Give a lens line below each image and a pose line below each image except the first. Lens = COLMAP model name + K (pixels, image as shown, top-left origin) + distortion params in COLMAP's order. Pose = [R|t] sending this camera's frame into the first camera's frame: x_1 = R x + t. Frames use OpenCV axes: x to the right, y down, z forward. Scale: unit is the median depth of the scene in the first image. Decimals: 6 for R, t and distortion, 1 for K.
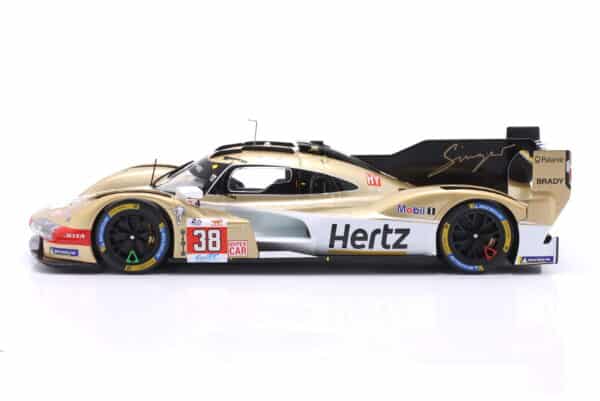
lens RADIAL K [[1401.9, 0, 300.0], [0, 1401.9, 200.5], [0, 0, 1]] dist [-0.077527, -0.216001]
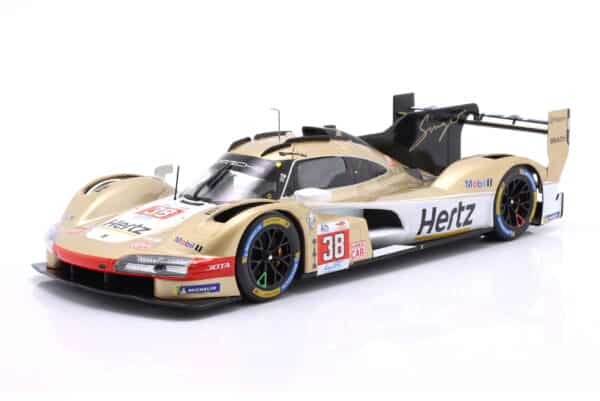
lens RADIAL K [[1401.9, 0, 300.0], [0, 1401.9, 200.5], [0, 0, 1]] dist [-0.077527, -0.216001]
pose [[0.728730, -0.132207, 0.671918, -0.665589], [0.116553, 0.990816, 0.068547, -0.062848], [-0.674810, 0.028362, 0.737447, 0.364700]]
